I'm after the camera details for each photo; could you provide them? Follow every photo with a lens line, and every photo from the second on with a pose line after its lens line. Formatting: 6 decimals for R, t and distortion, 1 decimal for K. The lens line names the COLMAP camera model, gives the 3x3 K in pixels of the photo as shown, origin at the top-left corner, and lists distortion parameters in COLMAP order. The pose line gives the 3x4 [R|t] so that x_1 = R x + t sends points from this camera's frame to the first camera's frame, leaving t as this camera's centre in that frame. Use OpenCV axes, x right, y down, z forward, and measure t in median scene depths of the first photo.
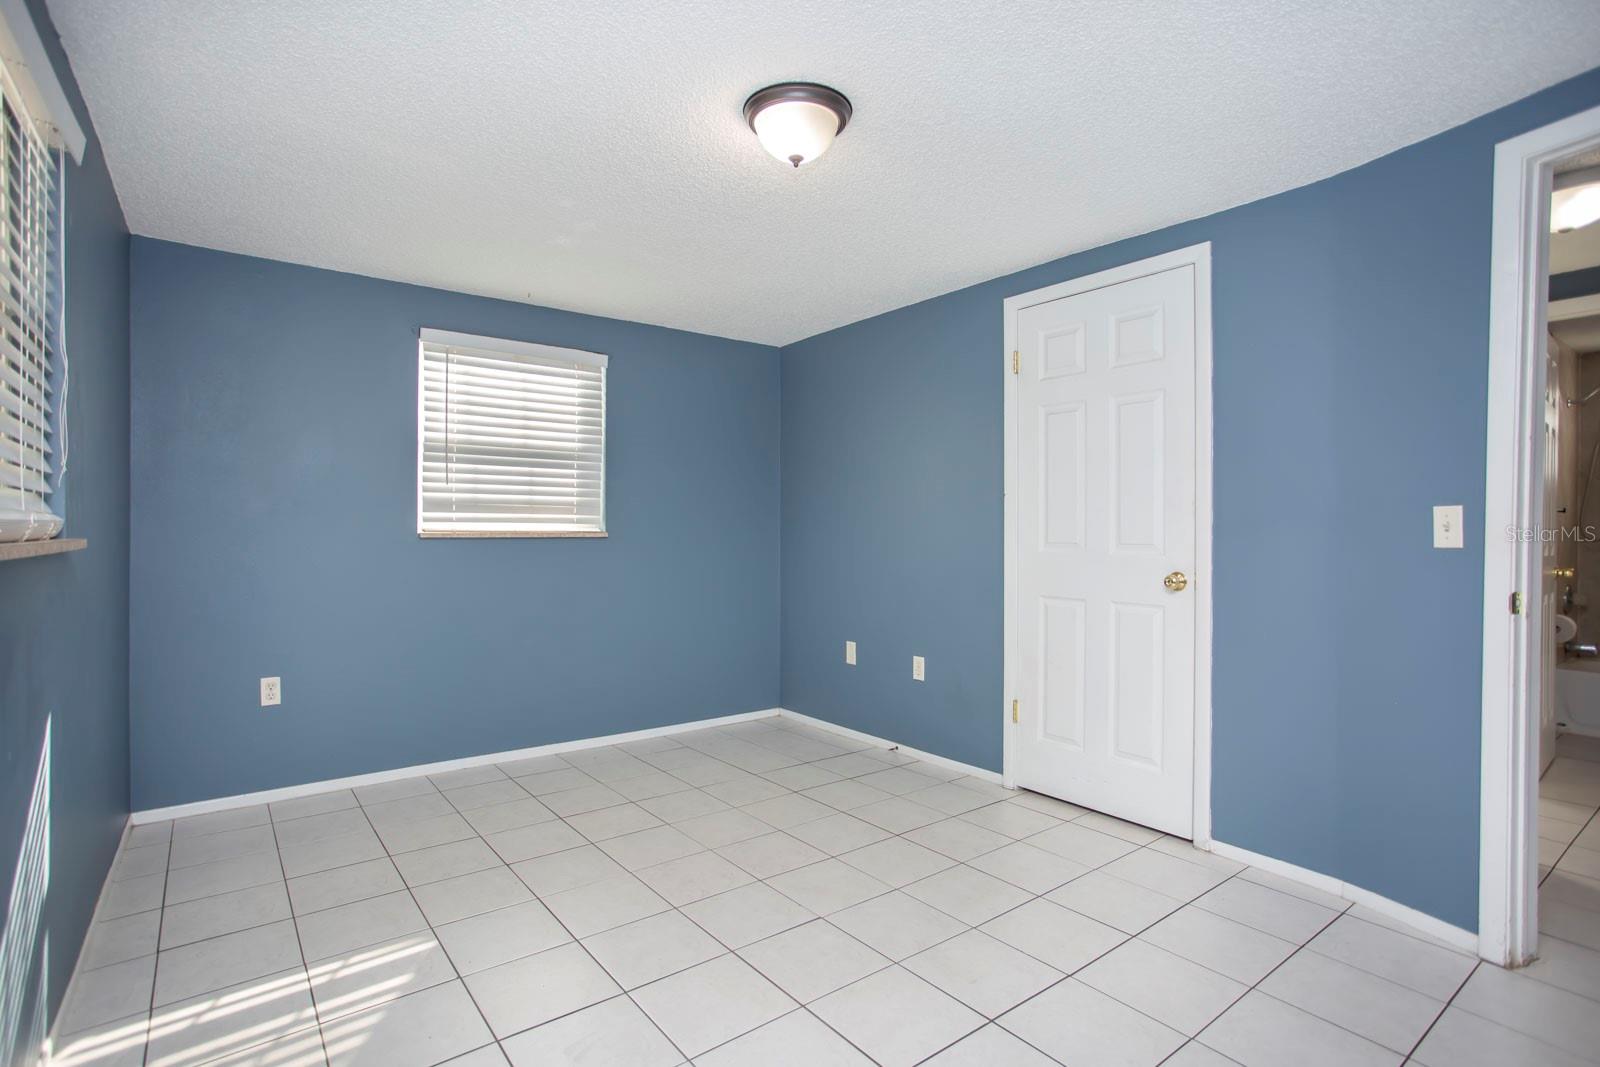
lens RADIAL K [[793.8, 0, 802.8], [0, 793.8, 510.1], [0, 0, 1]] dist [-0.049575, 0.031784]
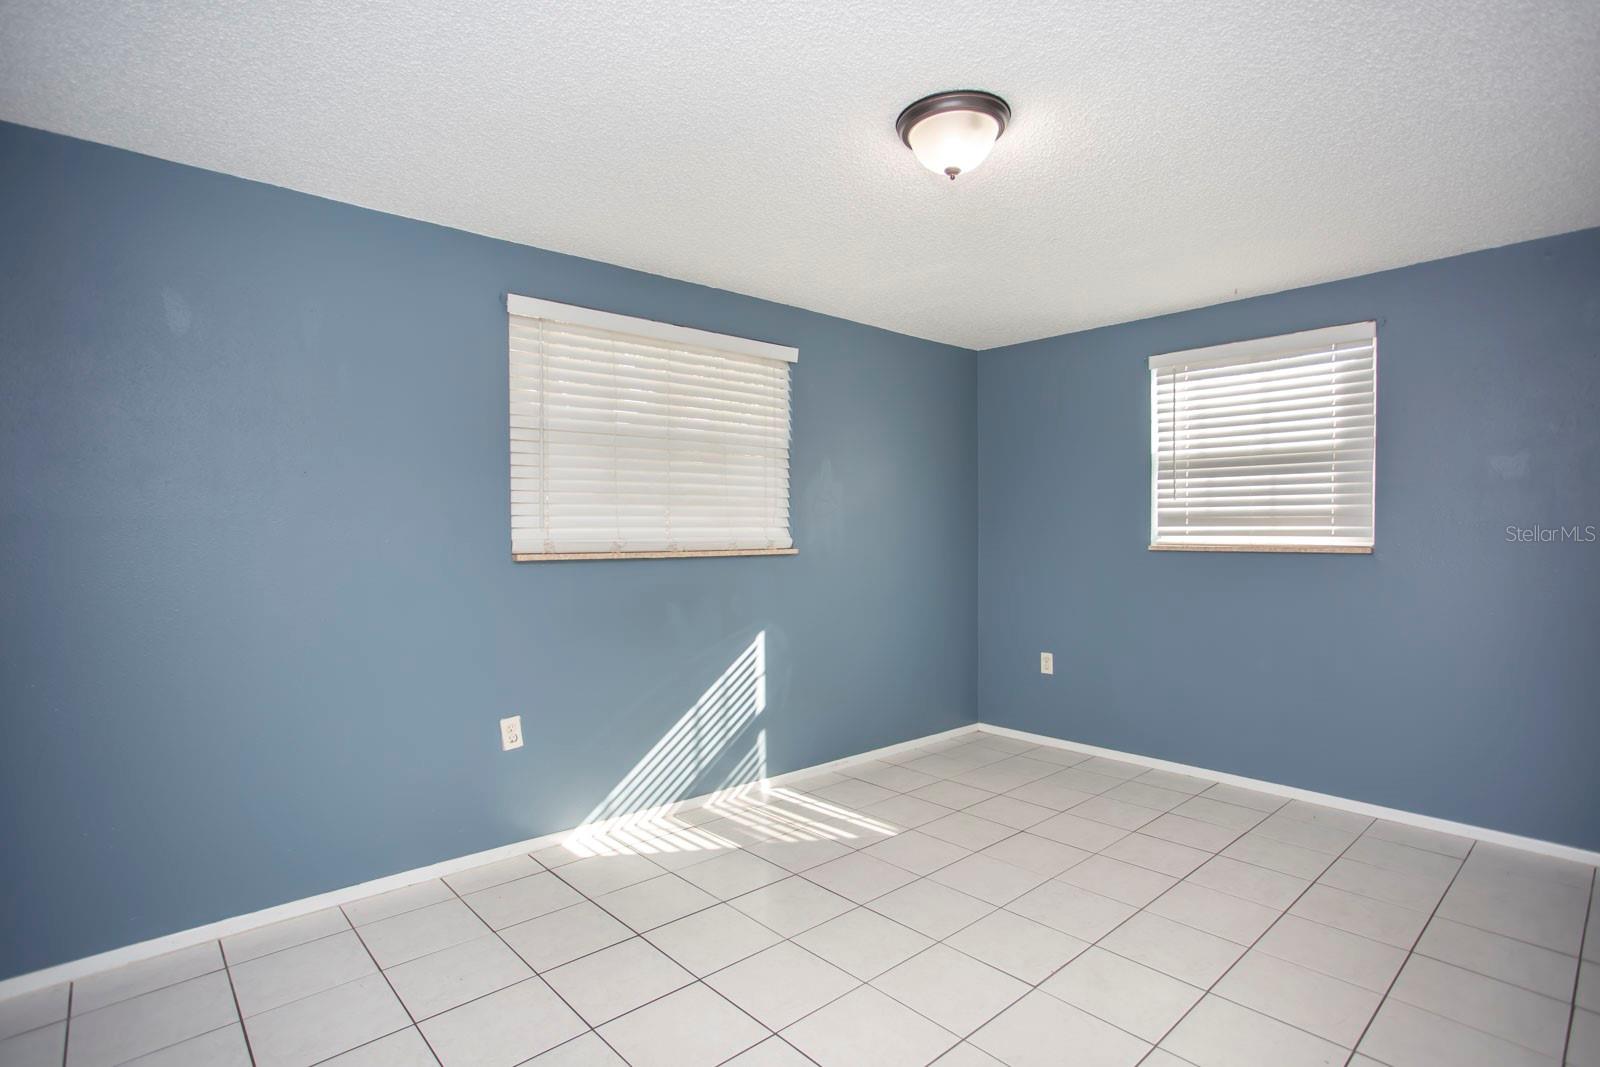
lens RADIAL K [[780.8, 0, 788.2], [0, 780.8, 529.9], [0, 0, 1]] dist [-0.047487, 0.031283]
pose [[0.069005, -0.007029, -0.997592, 0.532930], [0.026190, 0.999643, -0.005232, -0.000666], [0.997272, -0.025766, 0.069165, 0.410482]]
